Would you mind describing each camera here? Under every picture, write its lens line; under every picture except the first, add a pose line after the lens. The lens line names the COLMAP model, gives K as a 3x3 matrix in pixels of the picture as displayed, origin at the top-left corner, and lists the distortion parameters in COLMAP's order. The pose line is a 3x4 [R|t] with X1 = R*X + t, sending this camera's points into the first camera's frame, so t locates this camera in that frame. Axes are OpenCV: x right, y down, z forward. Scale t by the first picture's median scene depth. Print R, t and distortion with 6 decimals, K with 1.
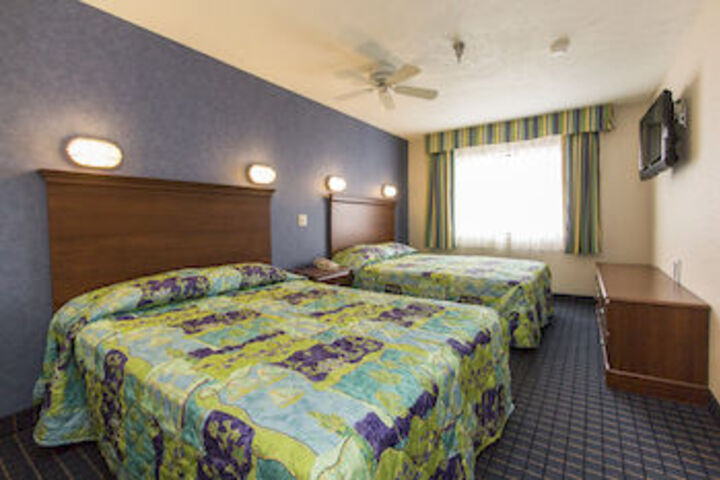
lens RADIAL K [[322.9, 0, 365.7], [0, 322.9, 236.2], [0, 0, 1]] dist [0.000475, 0.000837]
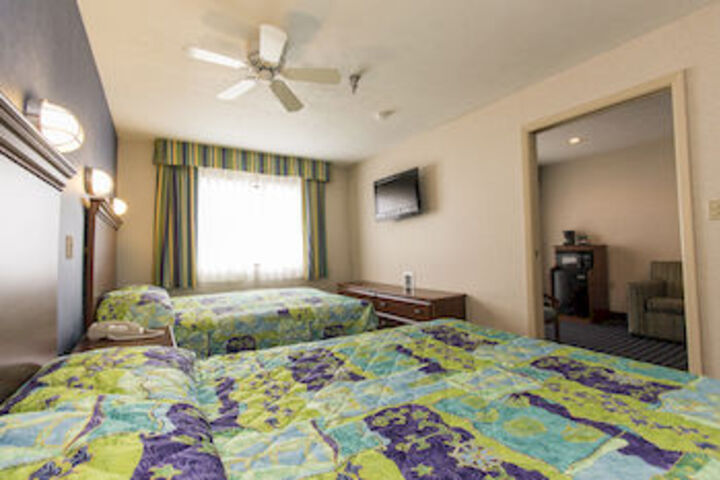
lens RADIAL K [[322.9, 0, 356.2], [0, 322.9, 240.0], [0, 0, 1]] dist [0.000475, 0.000837]
pose [[0.417491, 0.030398, 0.908172, -0.400123], [0.060001, 0.996337, -0.060932, -0.004983], [-0.906698, 0.079929, 0.414138, 0.382346]]
